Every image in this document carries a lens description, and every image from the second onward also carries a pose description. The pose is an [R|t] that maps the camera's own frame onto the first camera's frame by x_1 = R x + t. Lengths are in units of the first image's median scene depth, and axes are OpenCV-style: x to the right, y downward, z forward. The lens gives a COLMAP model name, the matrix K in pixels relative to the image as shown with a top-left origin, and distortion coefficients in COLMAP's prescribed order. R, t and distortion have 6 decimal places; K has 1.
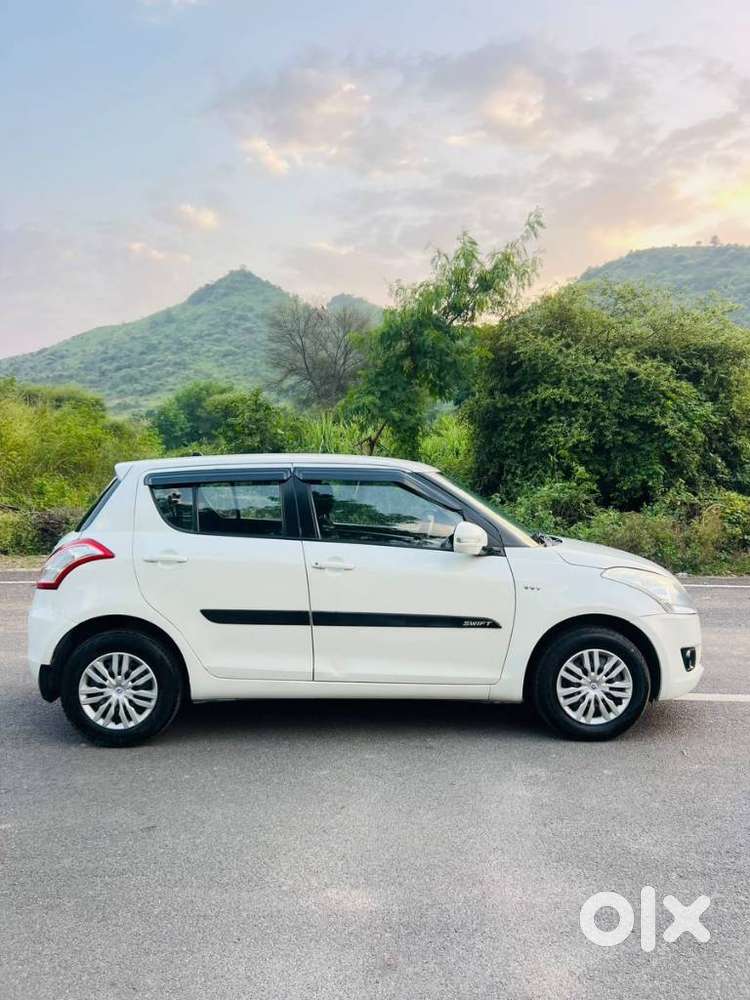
lens RADIAL K [[752.8, 0, 375.4], [0, 752.8, 501.1], [0, 0, 1]] dist [0.045984, -0.056607]
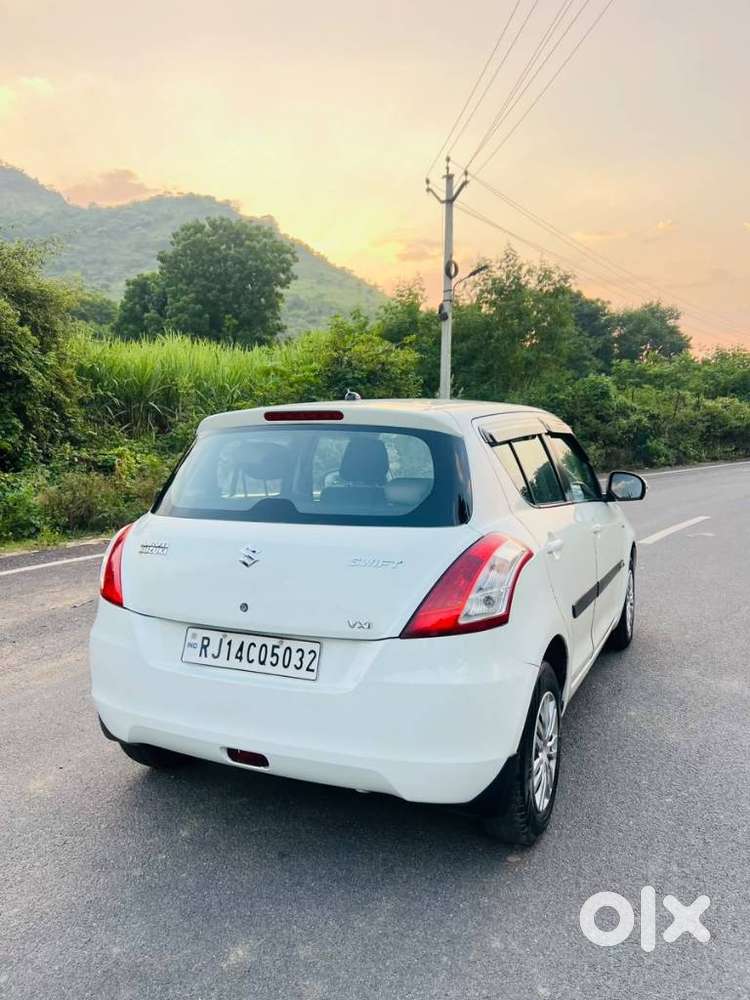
lens RADIAL K [[752.8, 0, 382.5], [0, 752.8, 501.2], [0, 0, 1]] dist [0.045984, -0.056607]
pose [[0.437355, -0.086130, 0.895155, -0.965252], [0.032962, 0.996269, 0.079754, -0.026949], [-0.898685, -0.005375, 0.438563, 0.820556]]
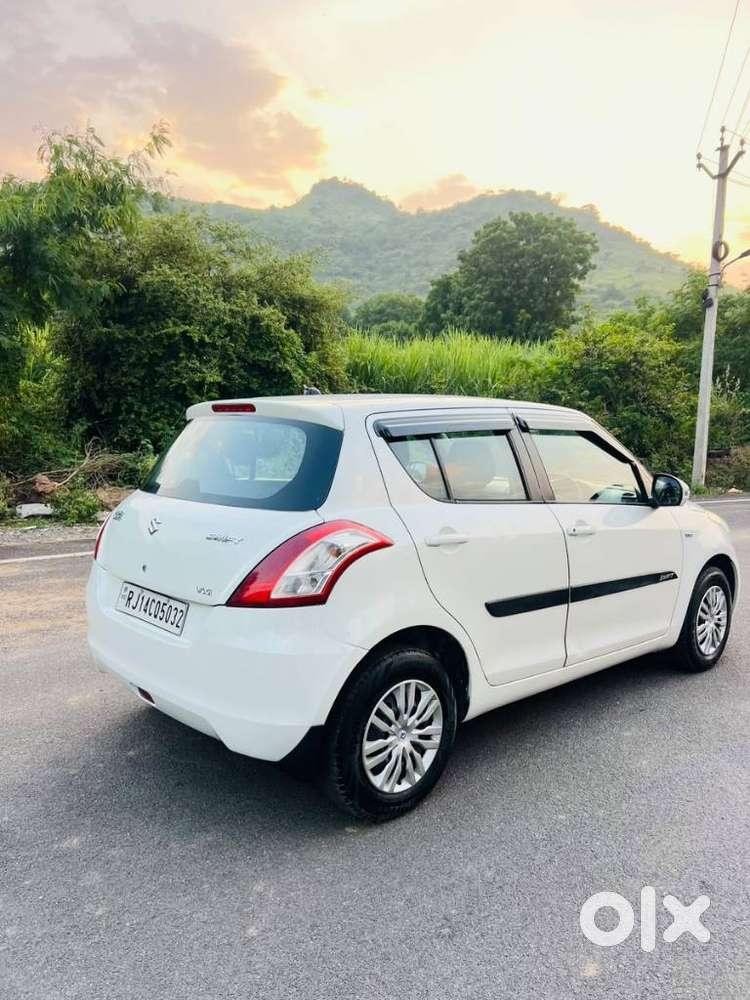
lens RADIAL K [[752.8, 0, 383.8], [0, 752.8, 502.9], [0, 0, 1]] dist [0.045984, -0.056607]
pose [[0.750437, -0.058150, 0.658378, -0.780153], [0.005680, 0.996653, 0.081554, -0.017331], [-0.660917, -0.057461, 0.748256, 0.499166]]
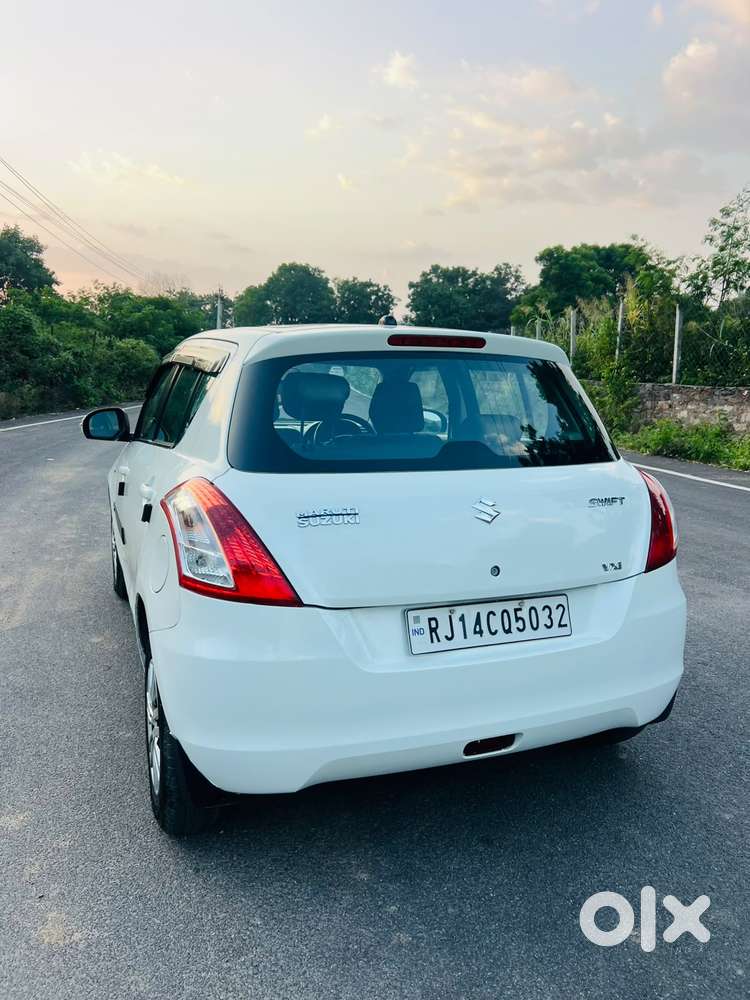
lens RADIAL K [[752.8, 0, 378.1], [0, 752.8, 495.8], [0, 0, 1]] dist [0.045984, -0.056607]
pose [[-0.340392, -0.154529, 0.927499, -0.914504], [0.007027, 0.985958, 0.166848, -0.032285], [-0.940257, 0.063312, -0.334526, 1.423712]]
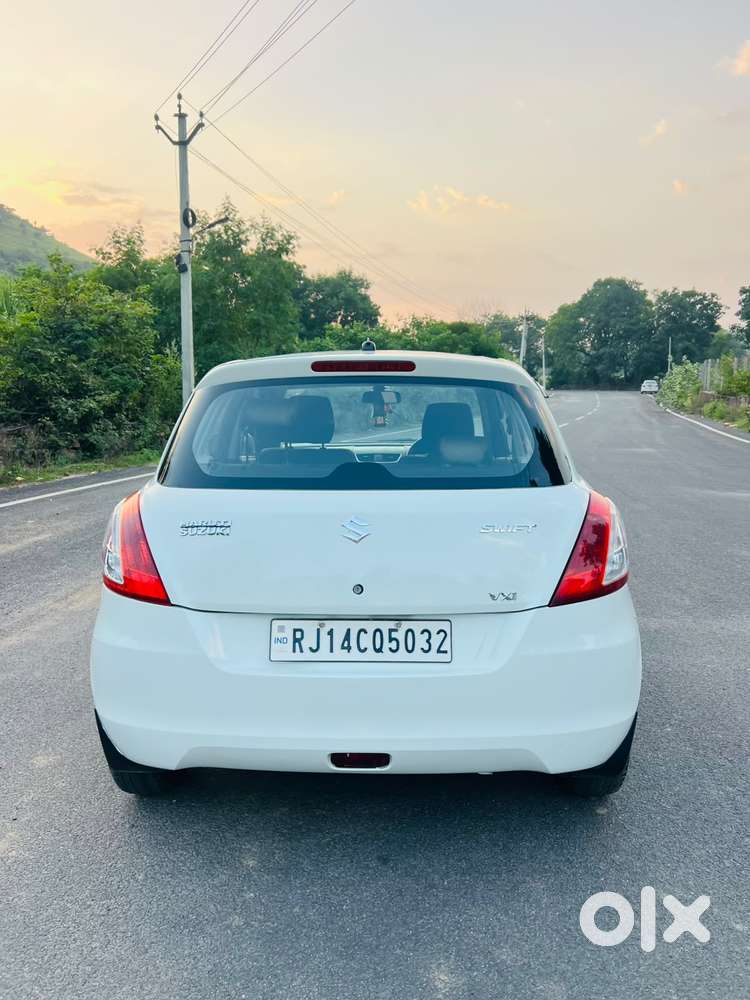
lens RADIAL K [[752.8, 0, 380.8], [0, 752.8, 501.1], [0, 0, 1]] dist [0.045984, -0.056607]
pose [[0.055740, -0.142673, 0.988199, -0.982116], [0.029754, 0.989536, 0.141188, -0.030278], [-0.998002, 0.021533, 0.059402, 1.136603]]
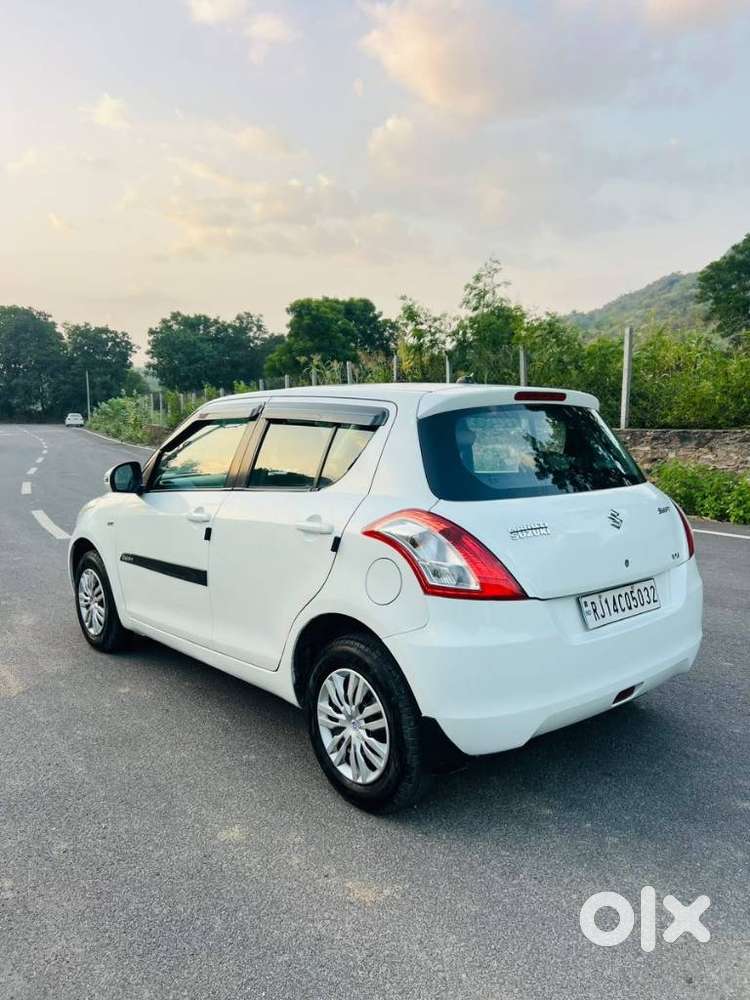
lens RADIAL K [[752.8, 0, 375.2], [0, 752.8, 506.2], [0, 0, 1]] dist [0.045984, -0.056607]
pose [[-0.630196, -0.081630, 0.772133, -0.865337], [0.026110, 0.991667, 0.126150, -0.042842], [-0.775997, 0.099660, -0.622813, 1.787278]]
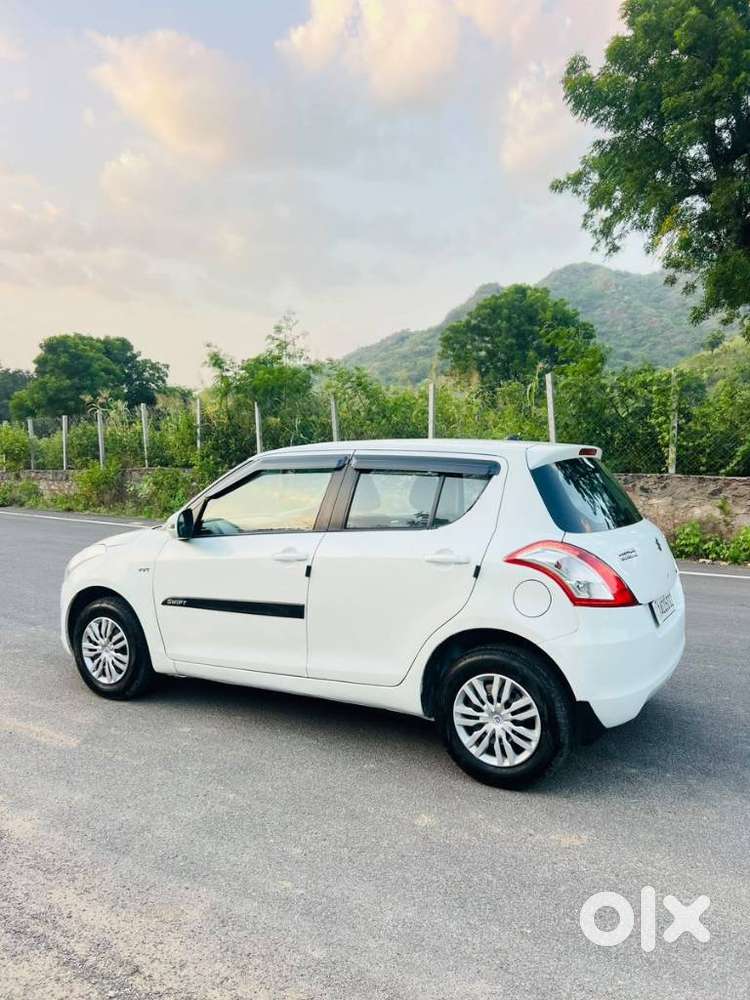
lens RADIAL K [[752.8, 0, 377.6], [0, 752.8, 507.4], [0, 0, 1]] dist [0.045984, -0.056607]
pose [[-0.849168, -0.025758, 0.527495, -0.666117], [0.018883, 0.996690, 0.079067, -0.062900], [-0.527785, 0.077102, -0.845871, 2.151114]]
